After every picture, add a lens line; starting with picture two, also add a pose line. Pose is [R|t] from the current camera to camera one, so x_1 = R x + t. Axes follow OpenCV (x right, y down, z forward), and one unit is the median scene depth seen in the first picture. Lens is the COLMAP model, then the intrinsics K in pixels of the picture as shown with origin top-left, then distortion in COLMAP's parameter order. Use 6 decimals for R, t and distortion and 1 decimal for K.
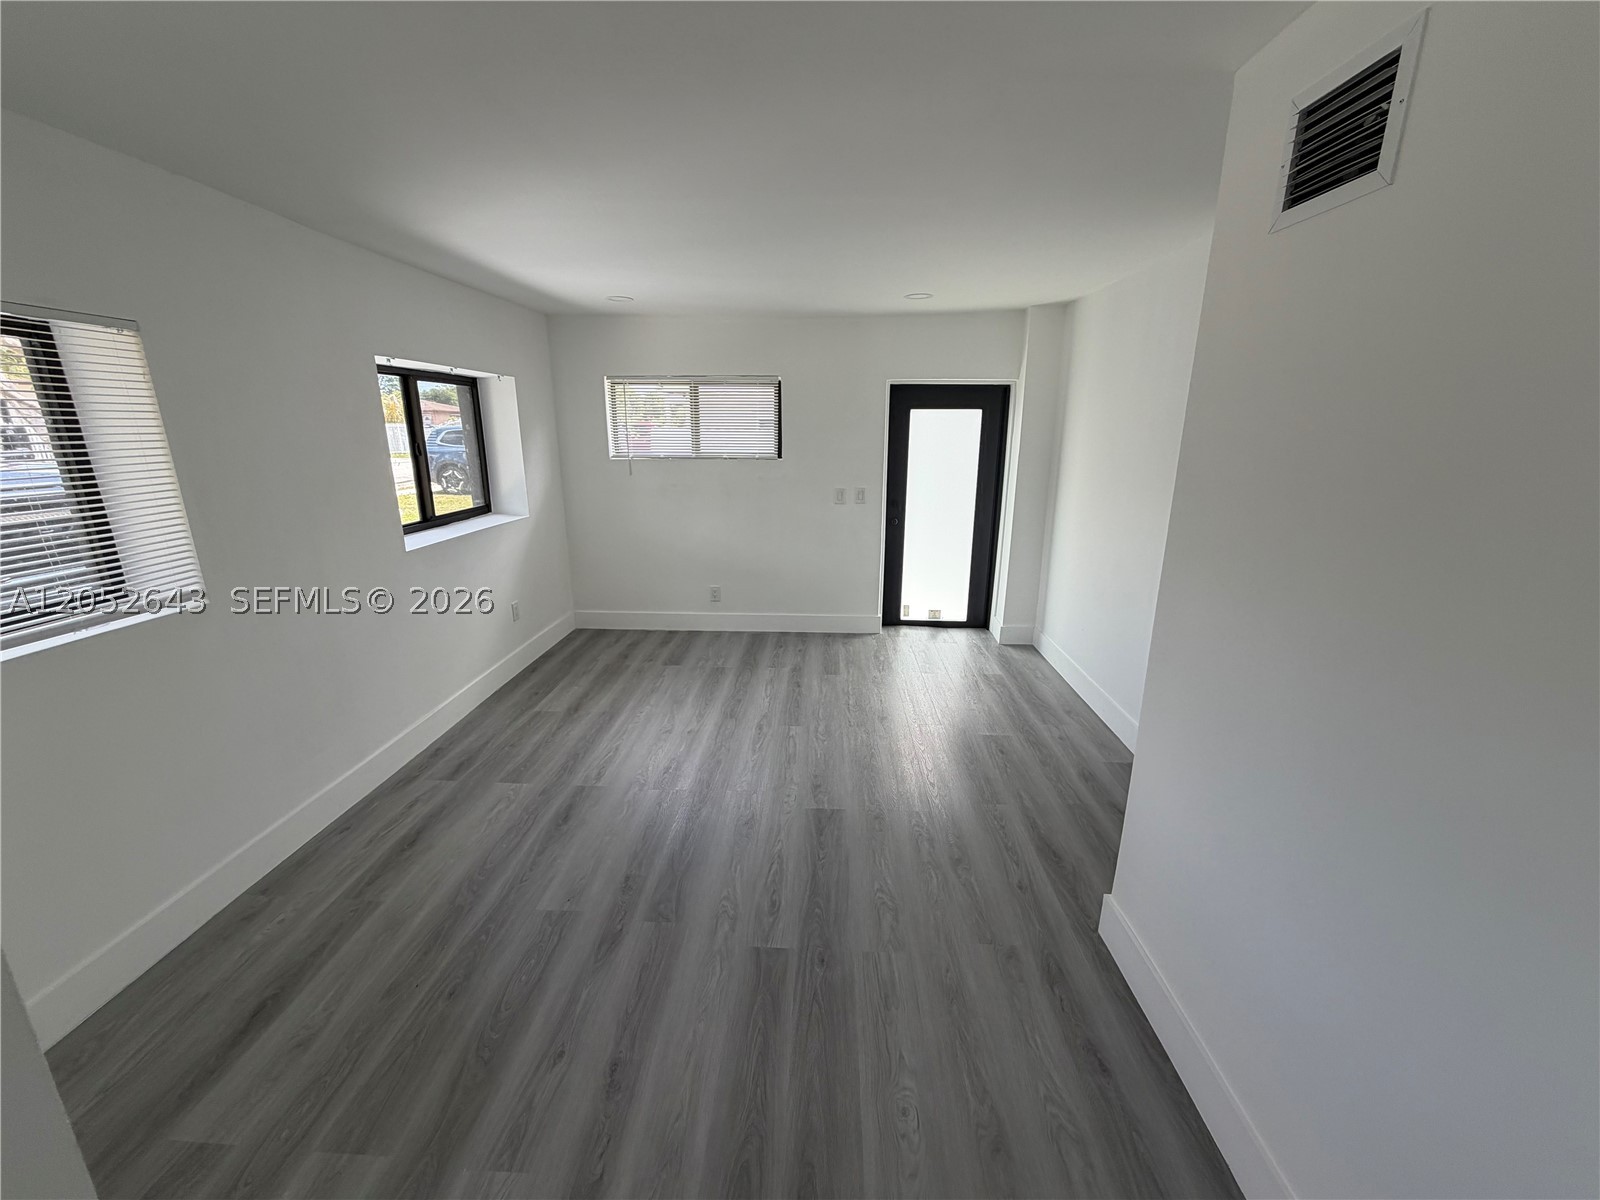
lens RADIAL K [[634.0, 0, 794.6], [0, 634.0, 598.9], [0, 0, 1]] dist [-0.002559, 0.000039]
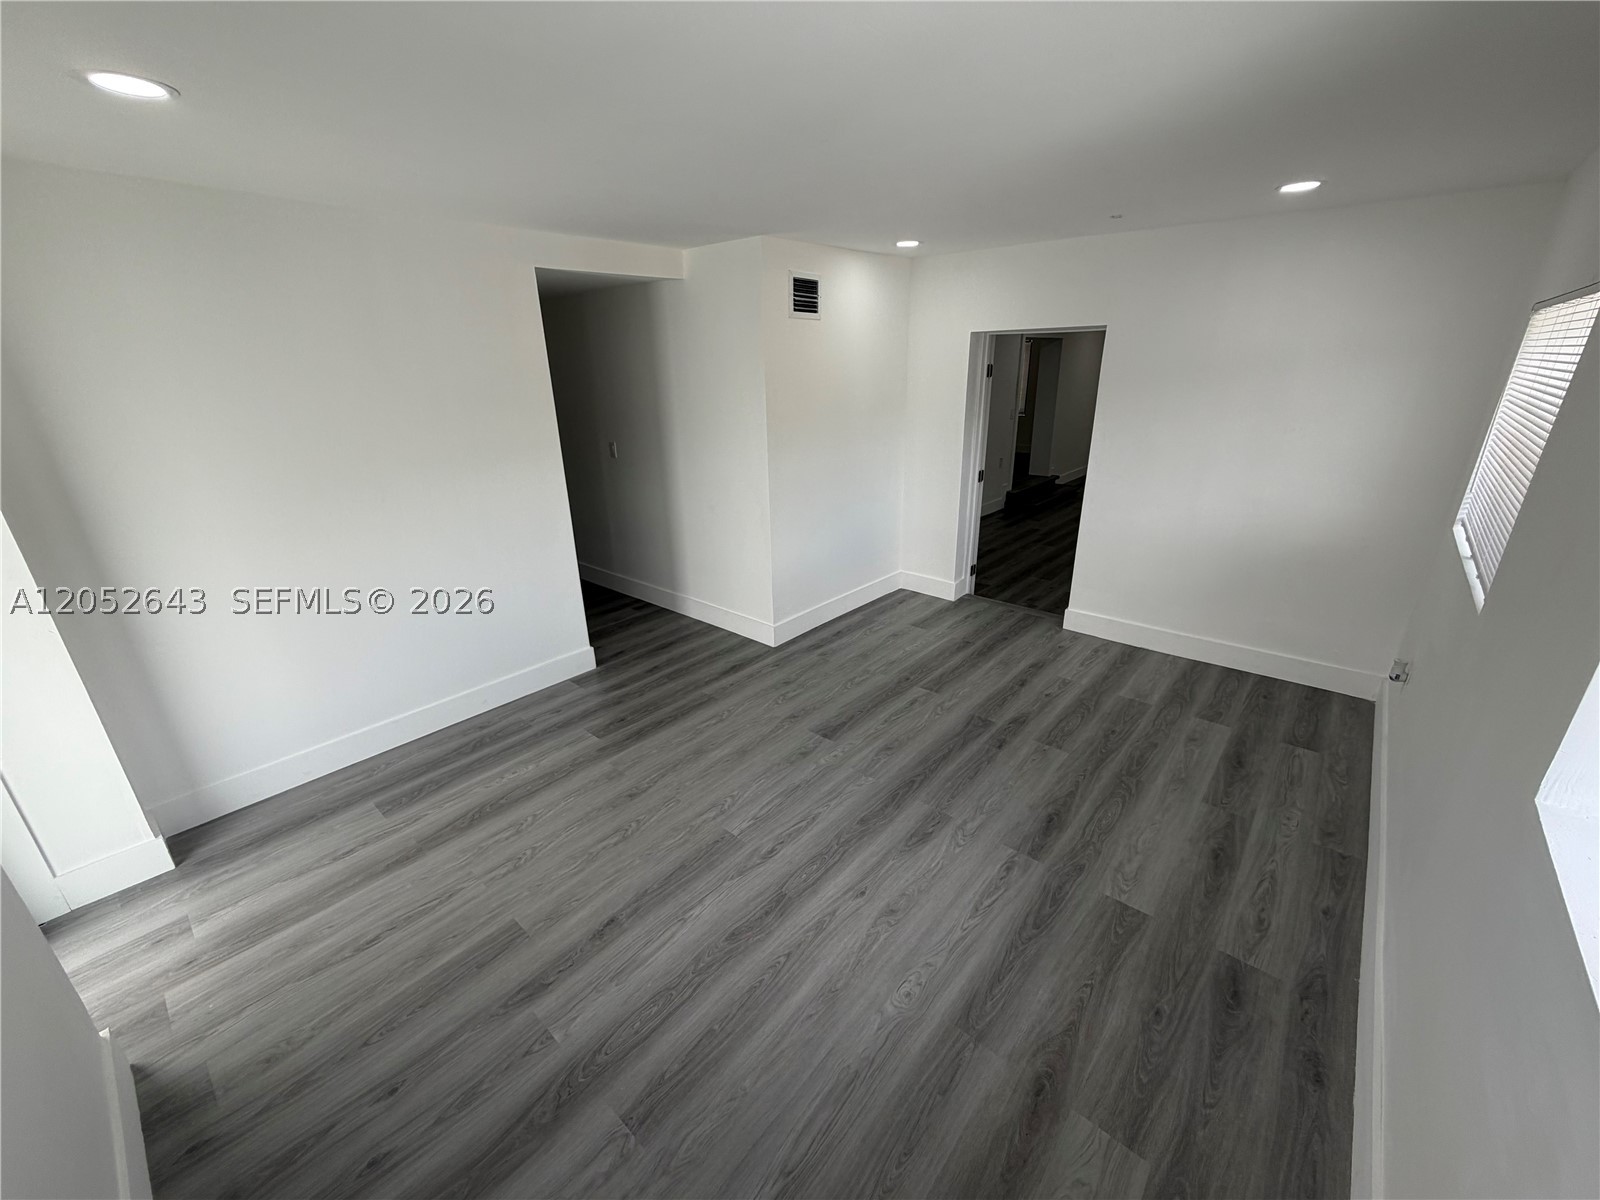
lens RADIAL K [[634.0, 0, 795.6], [0, 634.0, 599.4], [0, 0, 1]] dist [-0.002559, 0.000039]
pose [[-0.786383, -0.201803, 0.583848, -0.494173], [0.179489, 0.829717, 0.528539, -0.450650], [-0.591089, 0.520428, -0.616254, 1.477595]]
